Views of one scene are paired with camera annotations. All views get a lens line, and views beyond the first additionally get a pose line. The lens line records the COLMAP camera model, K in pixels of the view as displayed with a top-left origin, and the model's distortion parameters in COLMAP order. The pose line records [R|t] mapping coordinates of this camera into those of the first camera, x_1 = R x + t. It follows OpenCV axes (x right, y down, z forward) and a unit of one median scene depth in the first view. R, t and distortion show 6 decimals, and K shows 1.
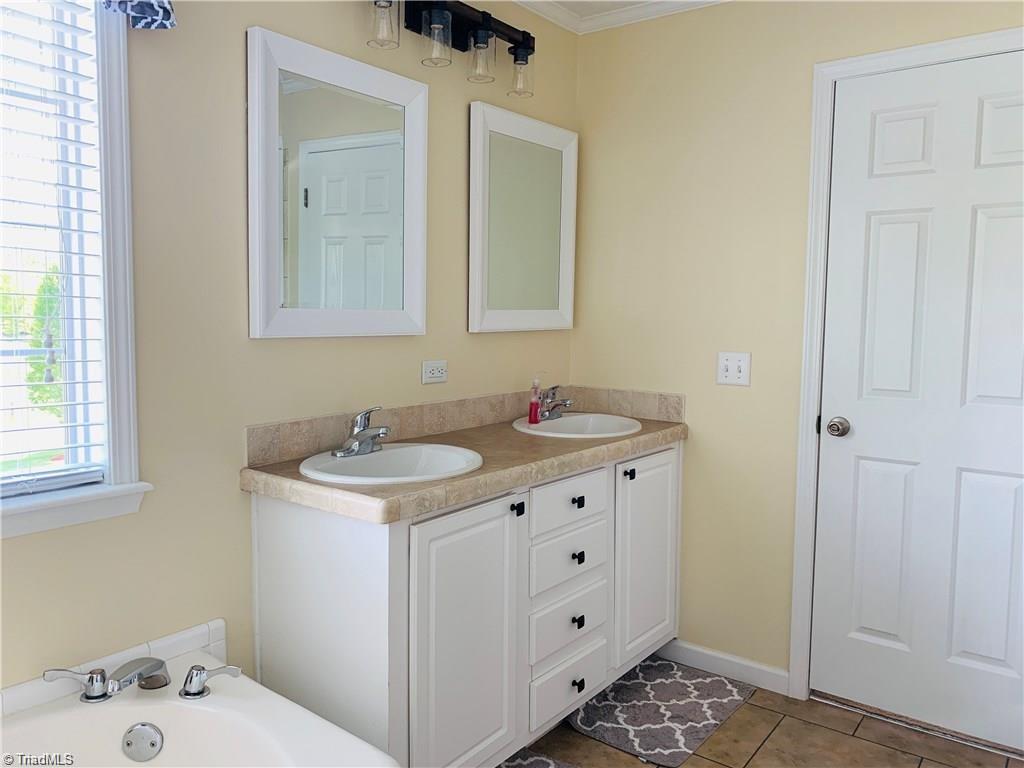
lens RADIAL K [[785.8, 0, 509.4], [0, 785.8, 370.6], [0, 0, 1]] dist [0.011176, -0.002513]
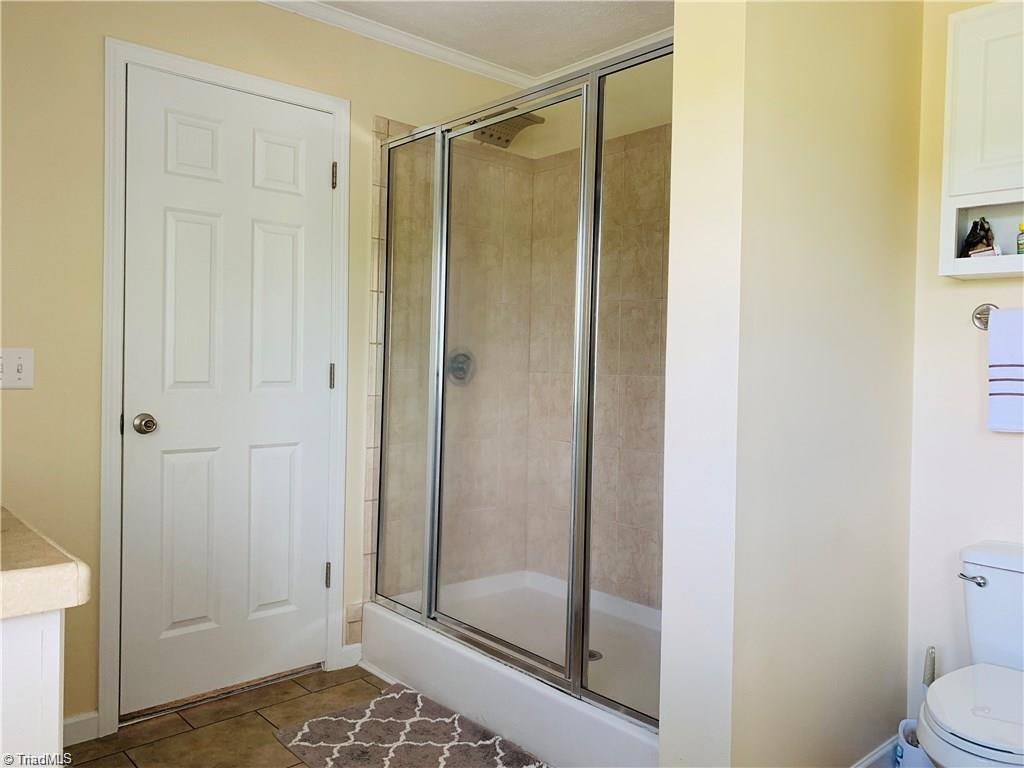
lens RADIAL K [[785.8, 0, 509.4], [0, 785.8, 370.6], [0, 0, 1]] dist [0.011176, -0.002513]
pose [[0.190052, -0.016830, 0.981630, -0.446346], [0.059474, 0.998214, 0.005599, 0.028205], [-0.979971, 0.057317, 0.190714, 0.383087]]
